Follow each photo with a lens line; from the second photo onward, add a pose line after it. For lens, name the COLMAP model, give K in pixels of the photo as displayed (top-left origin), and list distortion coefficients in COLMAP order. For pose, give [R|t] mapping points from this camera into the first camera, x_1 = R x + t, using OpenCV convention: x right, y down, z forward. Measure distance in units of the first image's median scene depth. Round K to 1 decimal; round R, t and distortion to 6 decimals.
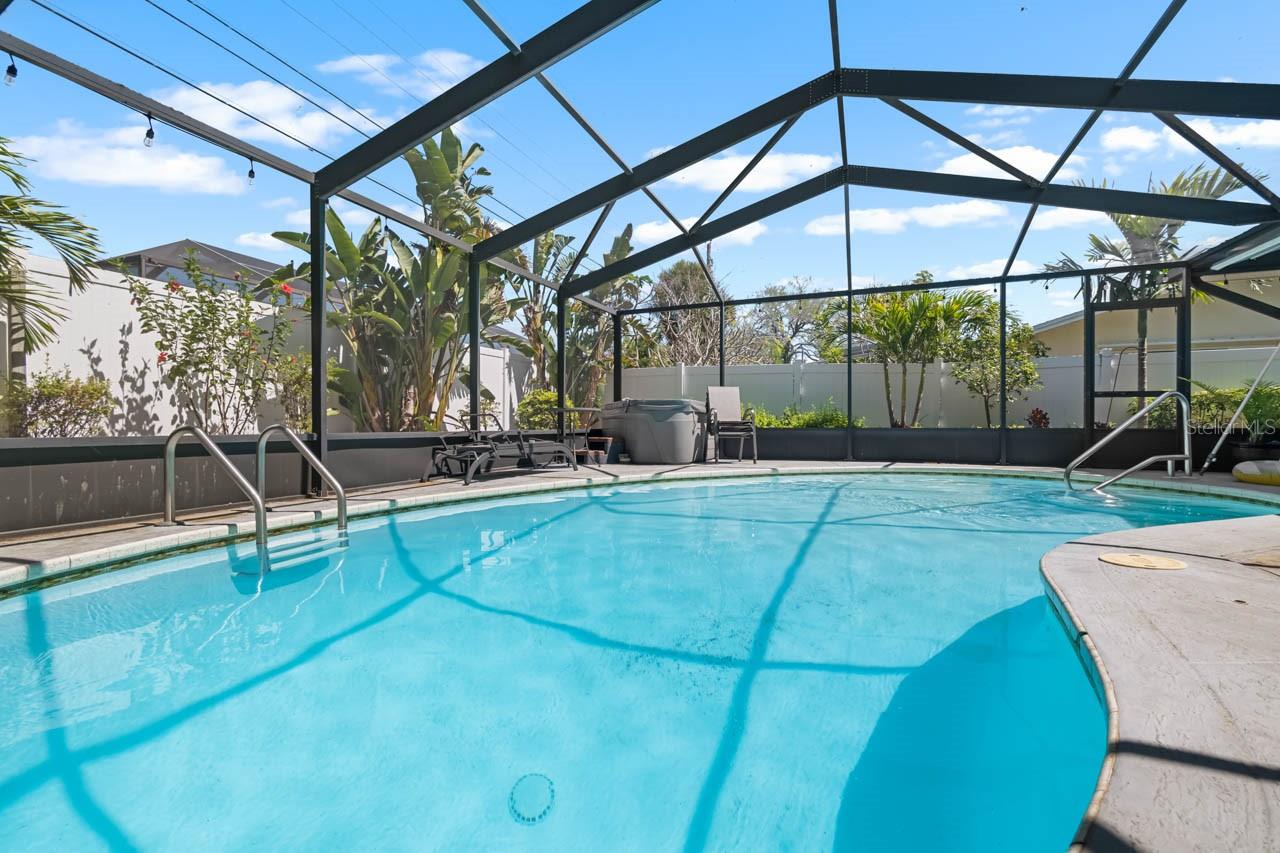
lens RADIAL K [[569.6, 0, 640.4], [0, 569.6, 416.0], [0, 0, 1]] dist [0.002336, -0.000642]
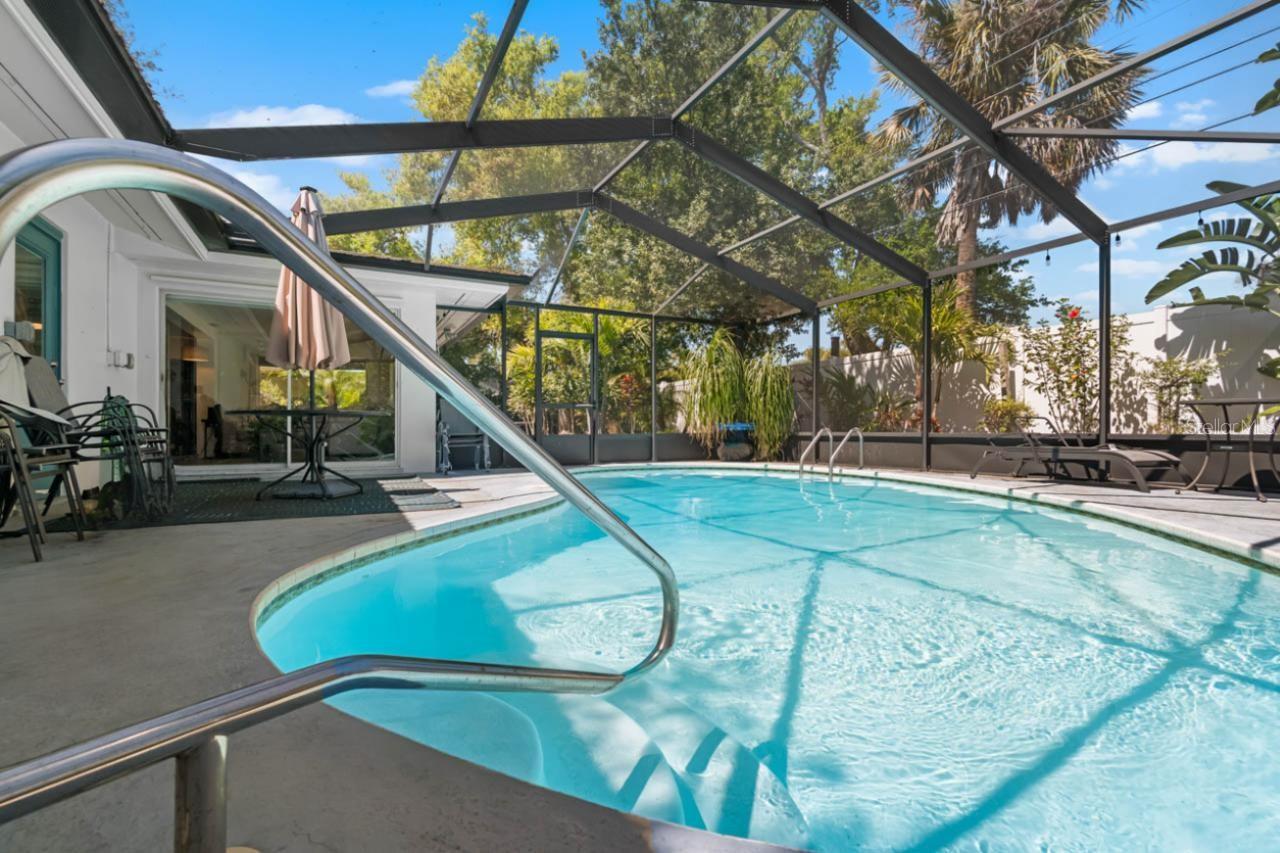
lens RADIAL K [[569.6, 0, 640.4], [0, 569.6, 416.0], [0, 0, 1]] dist [0.002336, -0.000642]
pose [[-0.641926, -0.007250, -0.766732, 0.930054], [0.007938, 0.999839, -0.016100, 0.005356], [0.766725, -0.016422, -0.641765, 1.081386]]
